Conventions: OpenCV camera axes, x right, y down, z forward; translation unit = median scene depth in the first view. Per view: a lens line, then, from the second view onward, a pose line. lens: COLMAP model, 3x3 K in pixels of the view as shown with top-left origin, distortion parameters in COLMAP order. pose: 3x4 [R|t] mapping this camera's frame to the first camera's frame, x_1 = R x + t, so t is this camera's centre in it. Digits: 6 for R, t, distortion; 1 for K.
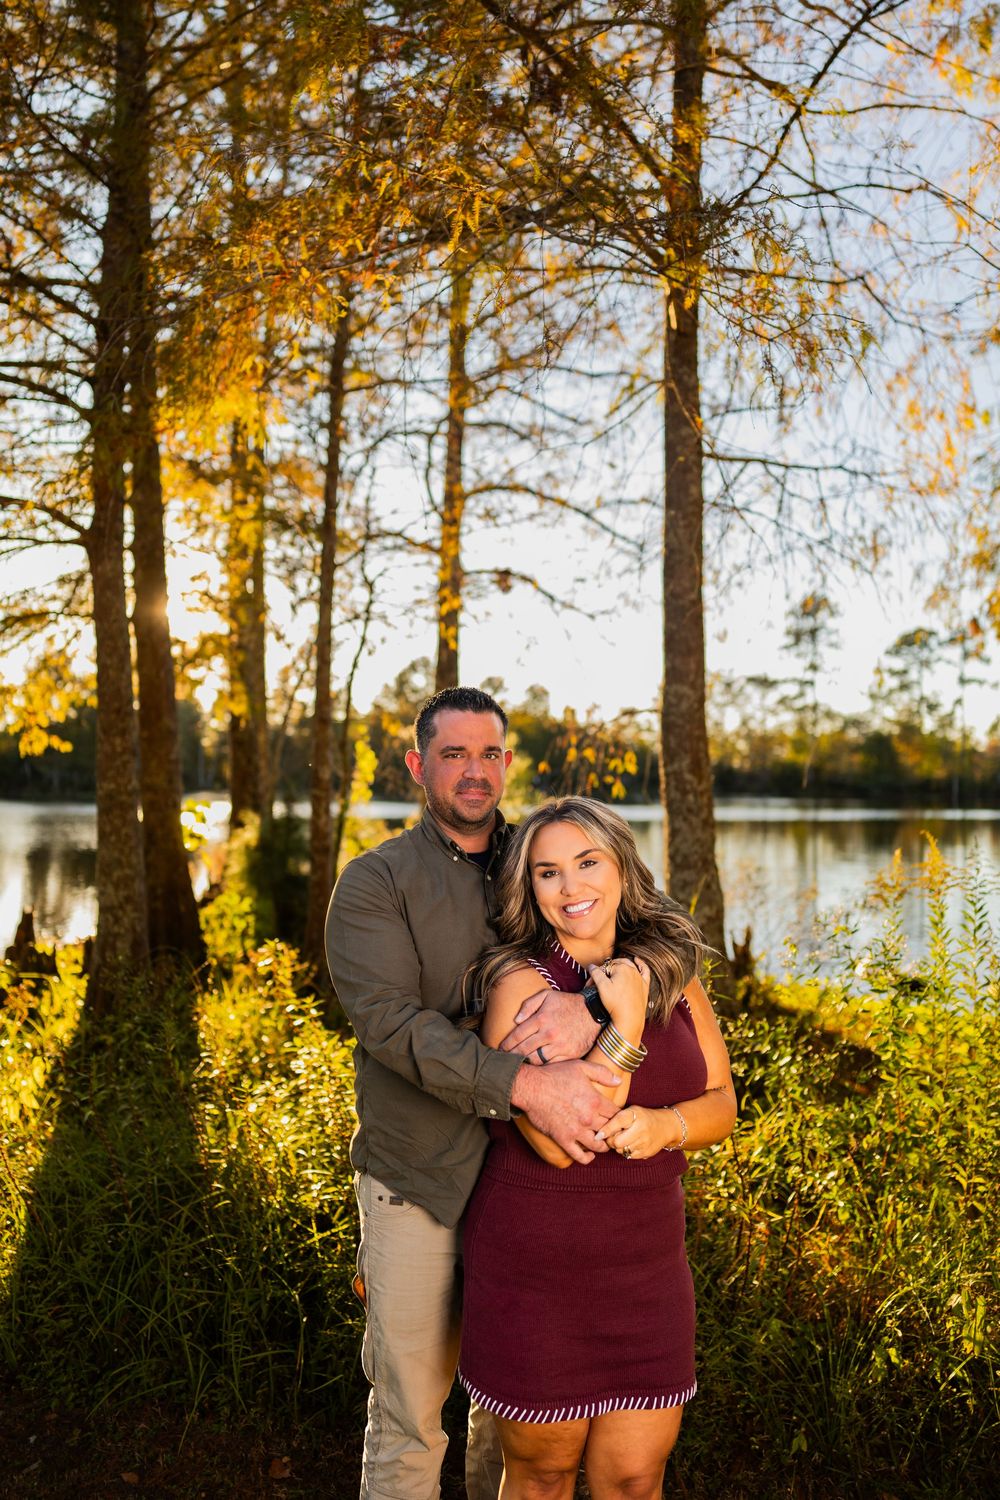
lens RADIAL K [[1051.0, 0, 500.0], [0, 1051.0, 750.0], [0, 0, 1]] dist [-0.000155, -0.007588]
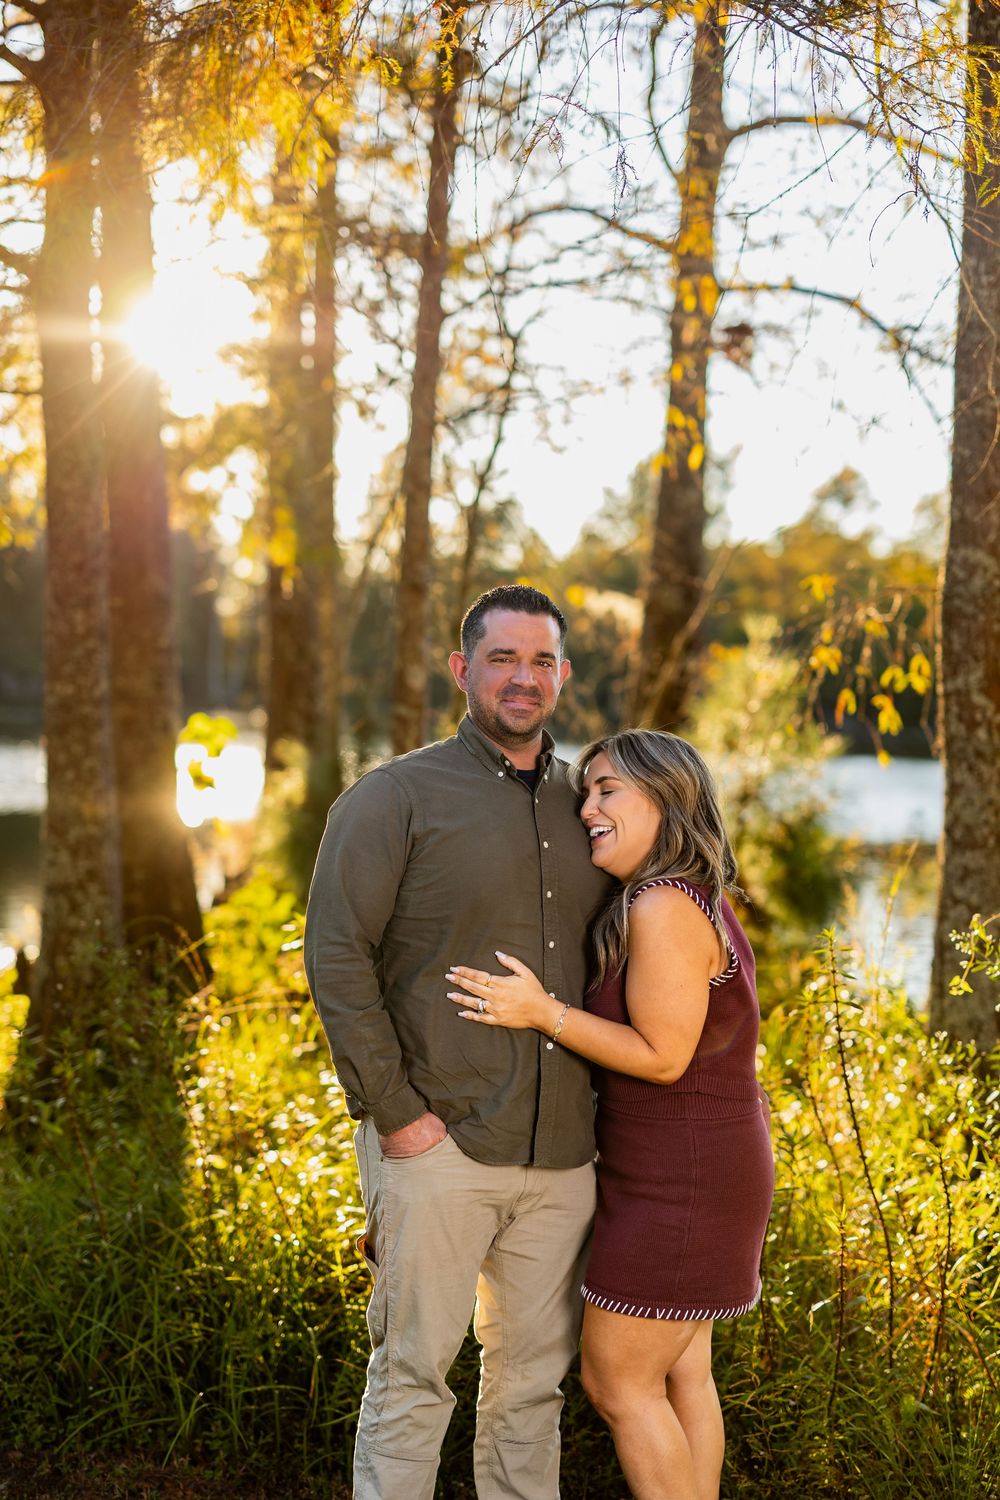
lens RADIAL K [[2332.9, 0, 496.4], [0, 2332.9, 786.0], [0, 0, 1]] dist [0.013537, 0.035979]
pose [[0.987296, 0.033721, -0.155274, 0.056831], [-0.023546, 0.997481, 0.066905, -0.004207], [0.157139, -0.062399, 0.985603, -0.192697]]
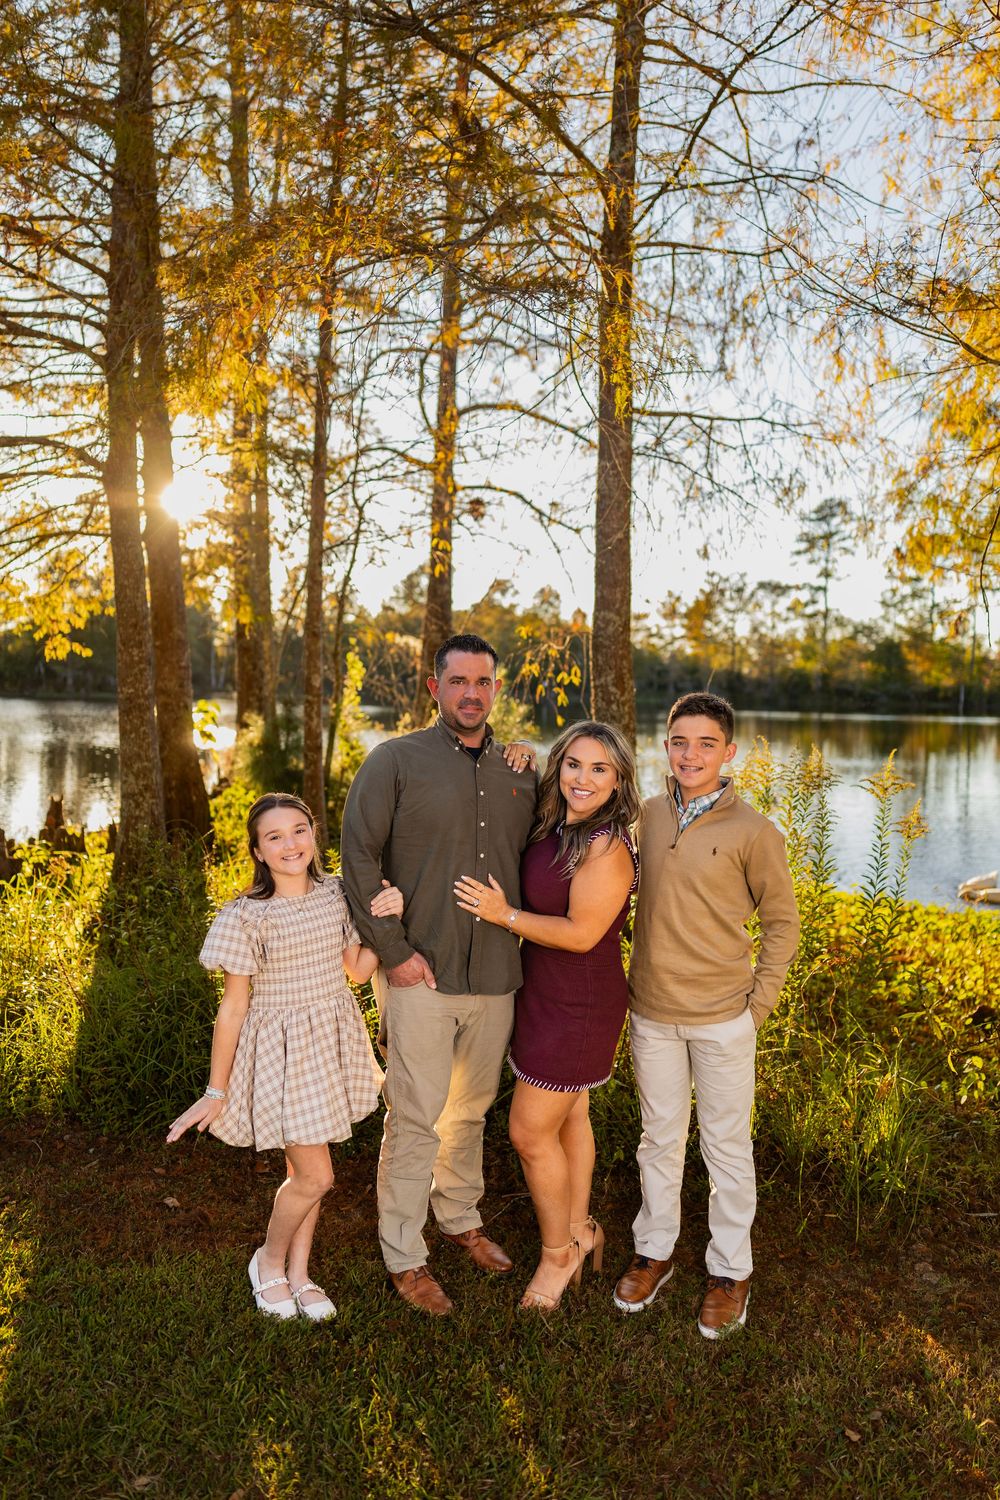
lens RADIAL K [[1051.0, 0, 500.0], [0, 1051.0, 750.0], [0, 0, 1]] dist [-0.000155, -0.007588]
pose [[0.999879, 0.011282, -0.010674, 0.032164], [-0.010254, 0.995718, 0.091876, -0.007026], [0.011665, -0.091756, 0.995713, -0.098318]]
